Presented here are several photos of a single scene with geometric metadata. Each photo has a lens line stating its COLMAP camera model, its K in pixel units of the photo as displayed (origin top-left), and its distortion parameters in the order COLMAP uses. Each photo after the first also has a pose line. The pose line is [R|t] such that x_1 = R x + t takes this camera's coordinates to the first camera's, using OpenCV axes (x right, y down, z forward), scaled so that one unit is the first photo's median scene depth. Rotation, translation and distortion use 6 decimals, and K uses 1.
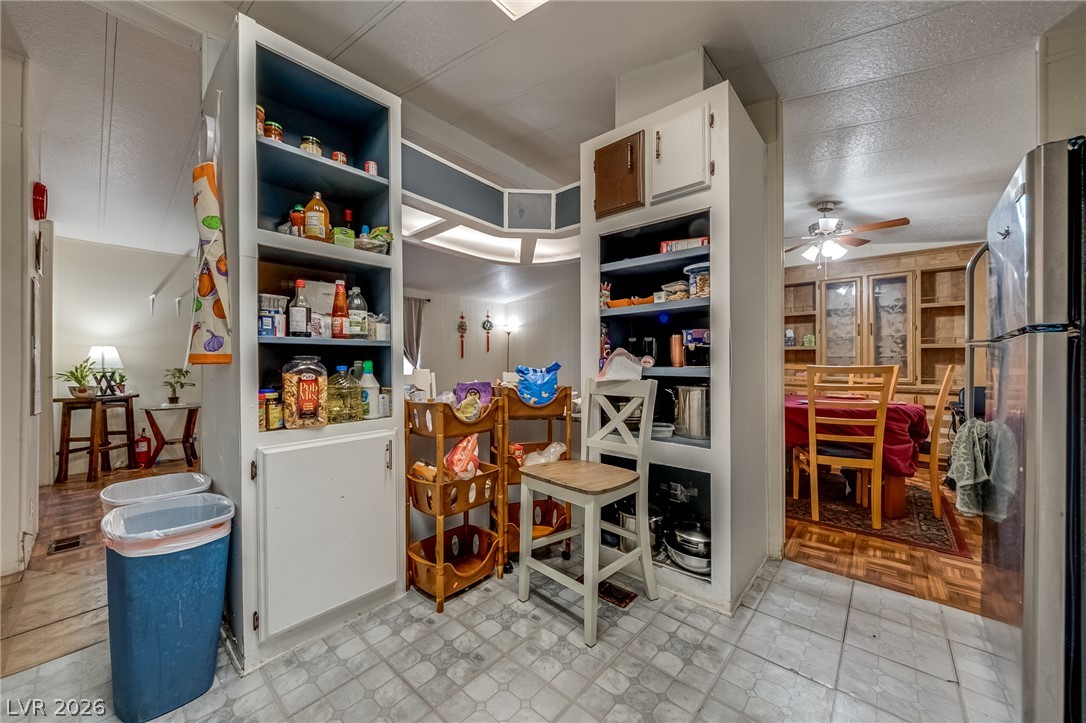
lens RADIAL K [[410.0, 0, 525.0], [0, 410.0, 360.2], [0, 0, 1]] dist [0.001578, 0.000097]
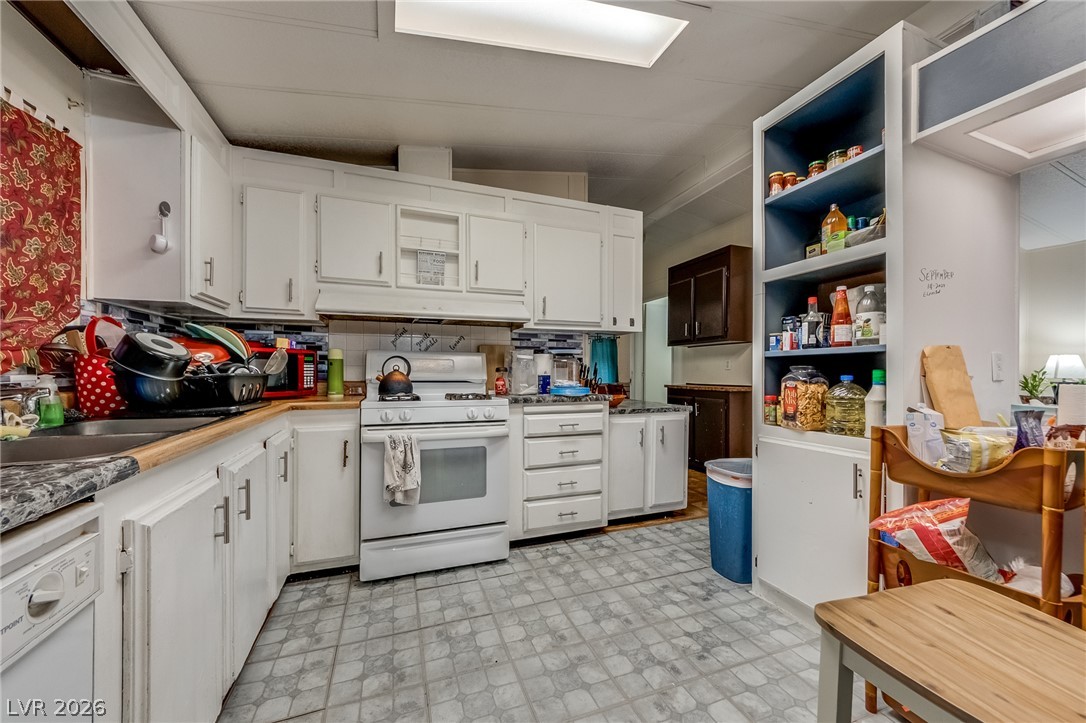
lens RADIAL K [[390.3, 0, 532.5], [0, 390.3, 372.7], [0, 0, 1]] dist [0.000738, 0.000389]
pose [[-0.469976, 0.004604, -0.882667, 0.666350], [0.002317, 0.999989, 0.003982, 0.002321], [0.882676, -0.000173, -0.469981, 0.759029]]
